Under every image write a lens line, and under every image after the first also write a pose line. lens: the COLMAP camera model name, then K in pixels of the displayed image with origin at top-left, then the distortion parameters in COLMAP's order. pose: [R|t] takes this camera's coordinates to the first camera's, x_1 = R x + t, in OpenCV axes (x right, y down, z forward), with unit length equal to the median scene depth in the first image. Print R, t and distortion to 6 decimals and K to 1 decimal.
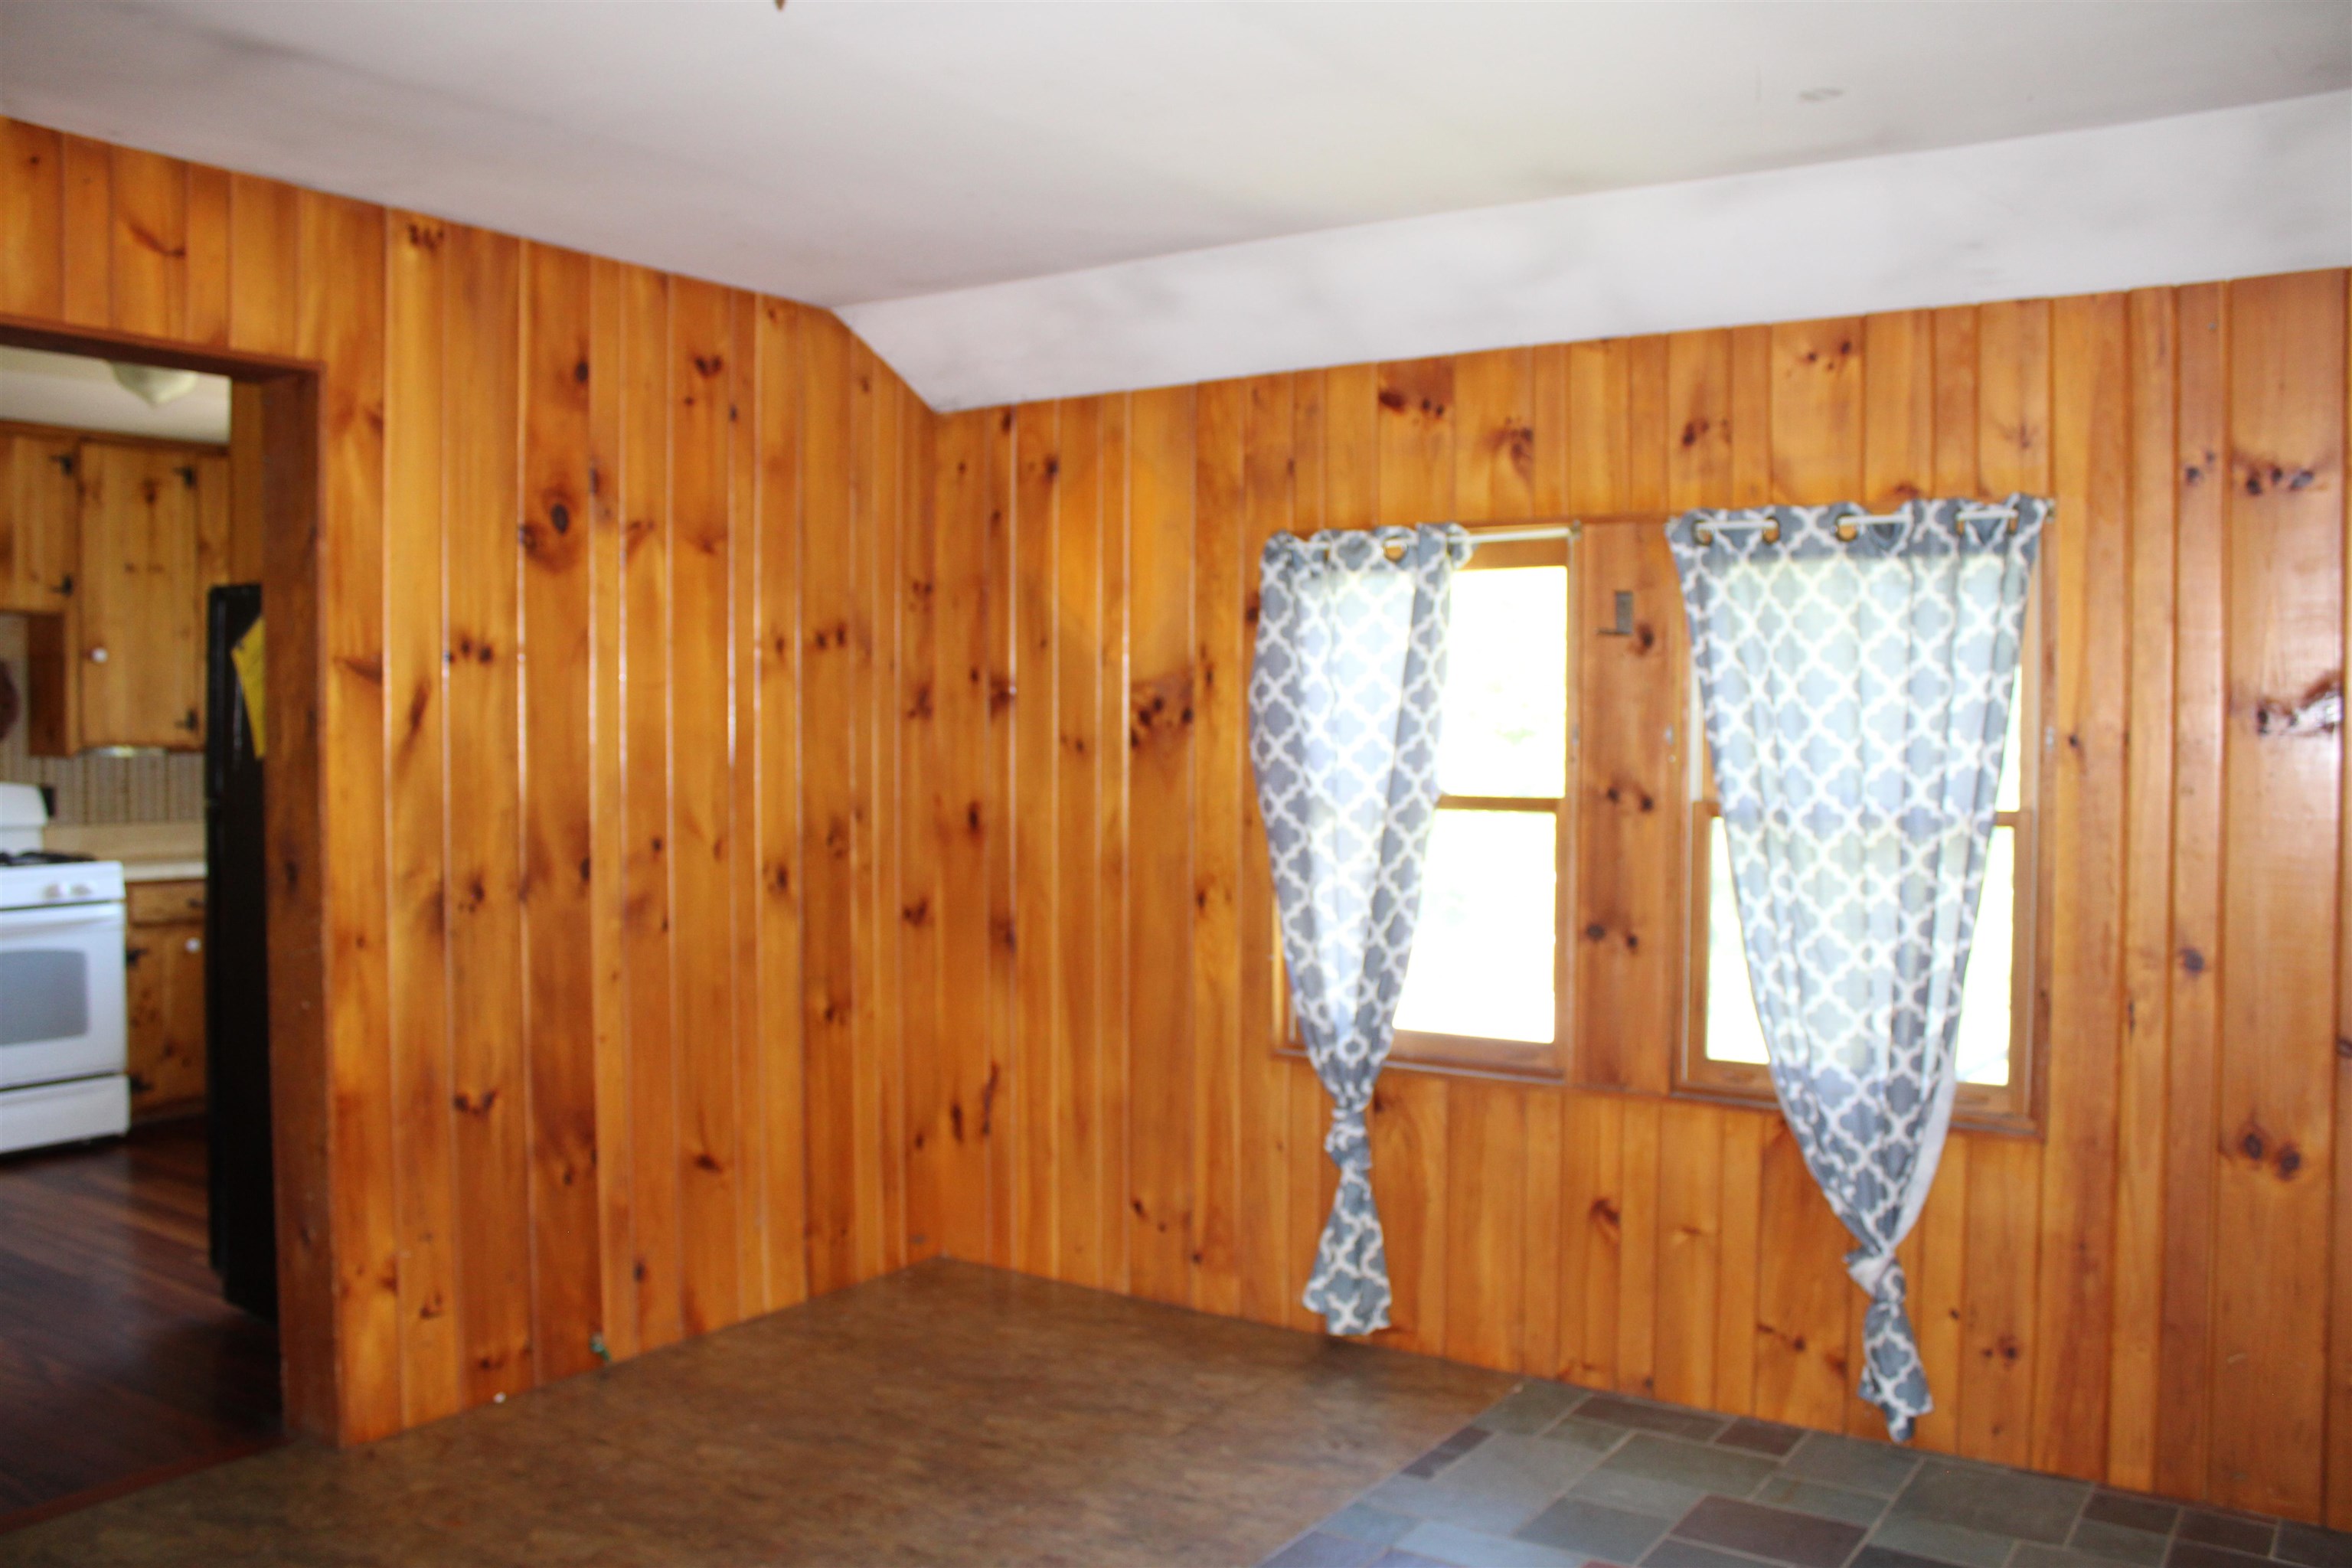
lens RADIAL K [[1949.2, 0, 1155.0], [0, 1949.2, 761.7], [0, 0, 1]] dist [-0.162732, 0.138026]
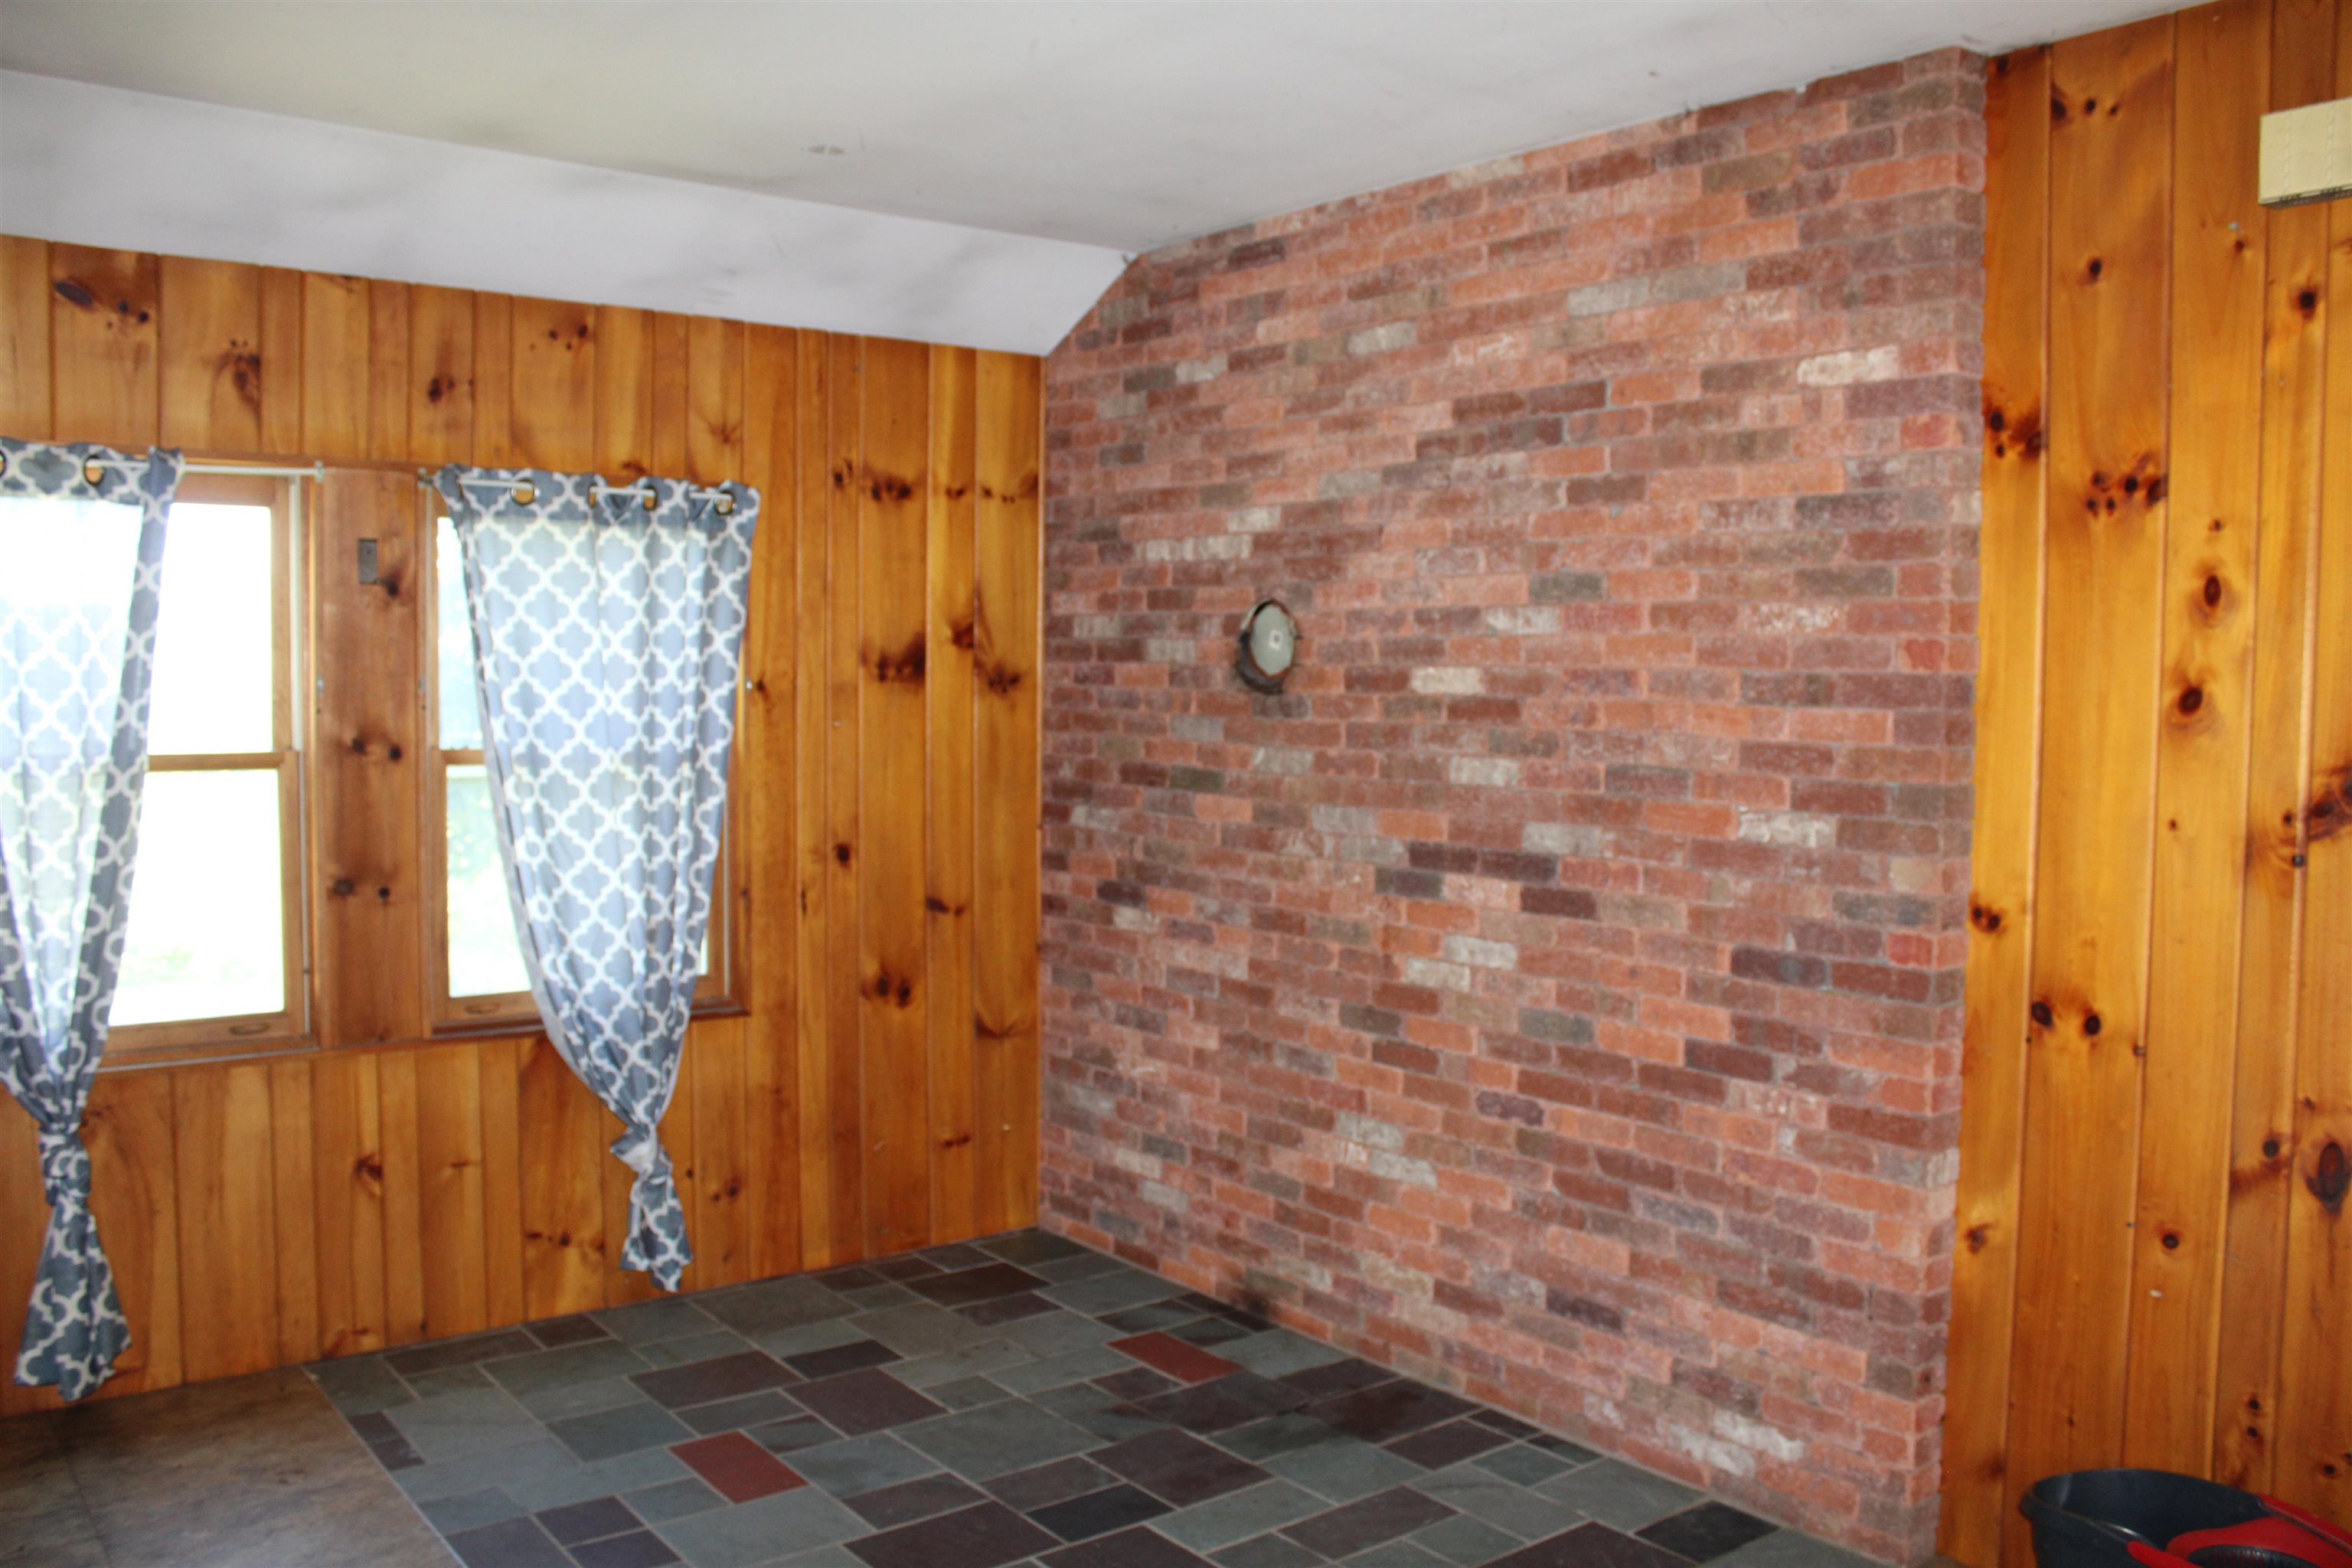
lens RADIAL K [[1949.2, 0, 1153.3], [0, 1949.2, 767.4], [0, 0, 1]] dist [-0.162732, 0.138026]
pose [[0.309210, -0.043245, 0.950010, -0.573875], [0.016357, 0.999060, 0.040154, -0.004074], [-0.950853, 0.003123, 0.309626, 0.326594]]
